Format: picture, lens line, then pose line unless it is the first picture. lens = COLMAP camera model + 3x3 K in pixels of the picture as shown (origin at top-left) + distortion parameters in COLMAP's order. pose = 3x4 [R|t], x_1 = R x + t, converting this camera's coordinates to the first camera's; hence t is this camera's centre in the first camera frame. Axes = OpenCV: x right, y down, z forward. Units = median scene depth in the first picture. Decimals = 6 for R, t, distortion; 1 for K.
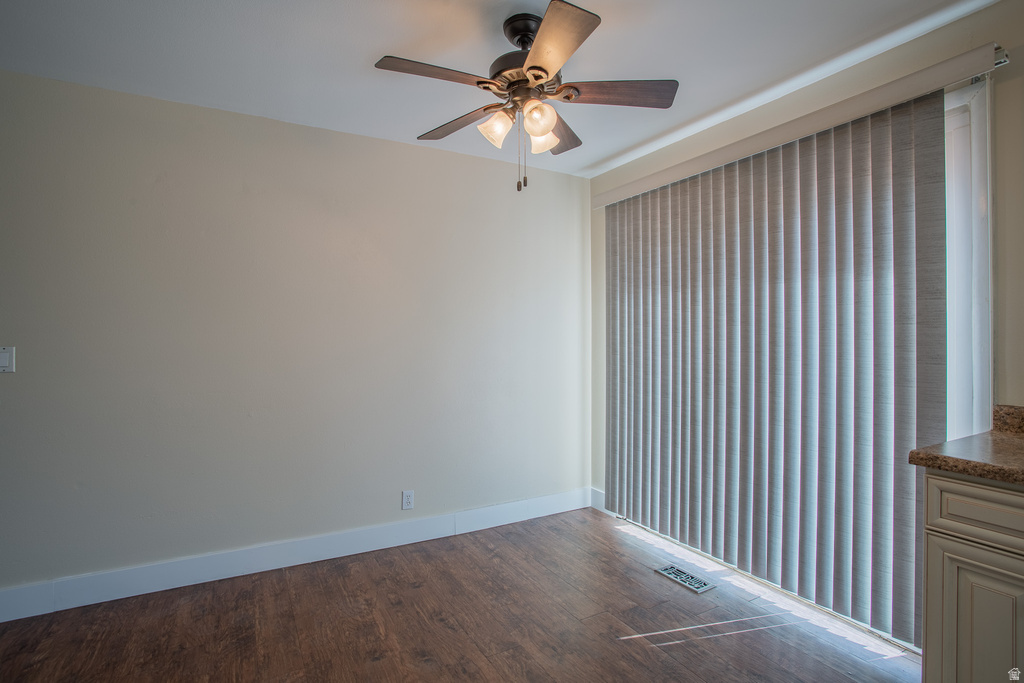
lens RADIAL K [[501.5, 0, 508.5], [0, 501.5, 337.7], [0, 0, 1]] dist [-0.081921, 0.038451]
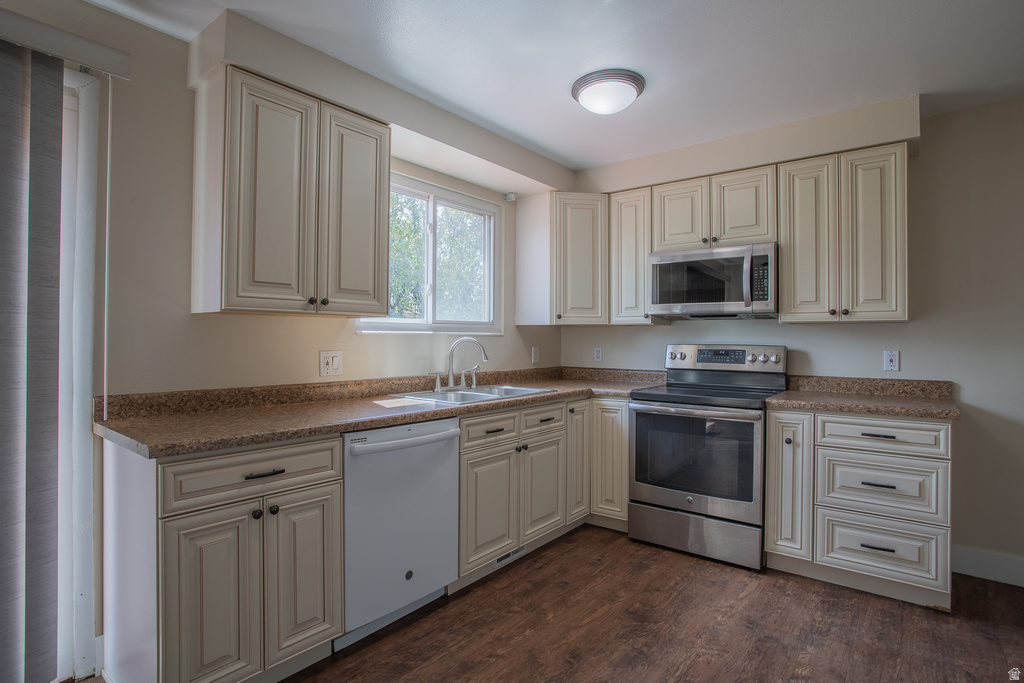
lens RADIAL K [[521.6, 0, 509.1], [0, 521.6, 336.5], [0, 0, 1]] dist [-0.076646, 0.037041]
pose [[-0.382553, 0.005631, 0.923916, -0.201844], [-0.006107, 0.999944, -0.008623, 0.009852], [-0.923913, -0.008941, -0.382497, 0.374632]]
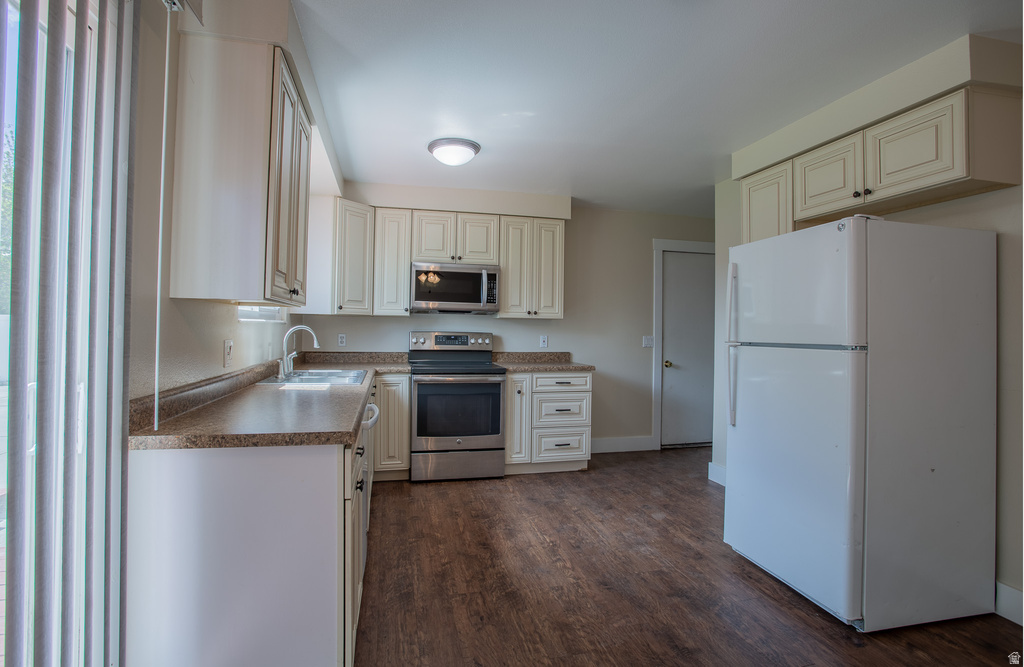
lens RADIAL K [[500.7, 0, 507.4], [0, 500.7, 322.9], [0, 0, 1]] dist [-0.081720, 0.040016]
pose [[-0.964286, -0.007499, 0.264758, 0.120489], [-0.011619, 0.999835, -0.013996, 0.006442], [-0.264609, -0.016573, -0.964213, 1.009892]]
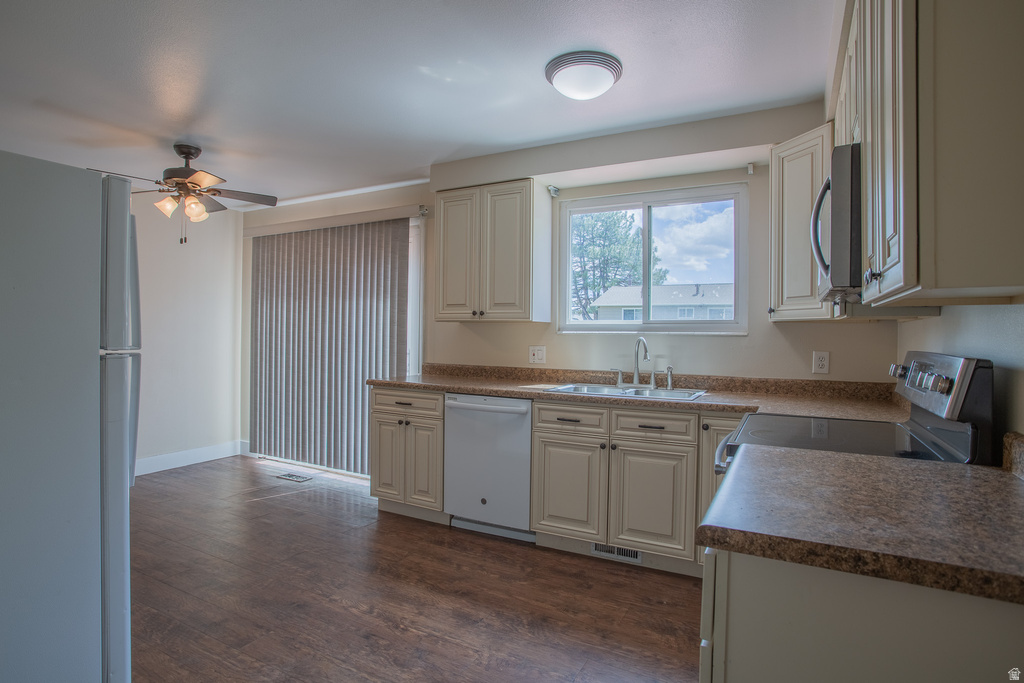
lens RADIAL K [[536.5, 0, 508.4], [0, 536.5, 337.5], [0, 0, 1]] dist [-0.080971, 0.046264]
pose [[0.837715, 0.012007, 0.545975, -0.010105], [-0.016950, 0.999848, 0.004019, 0.003521], [-0.545844, -0.012621, 0.837792, -0.820244]]
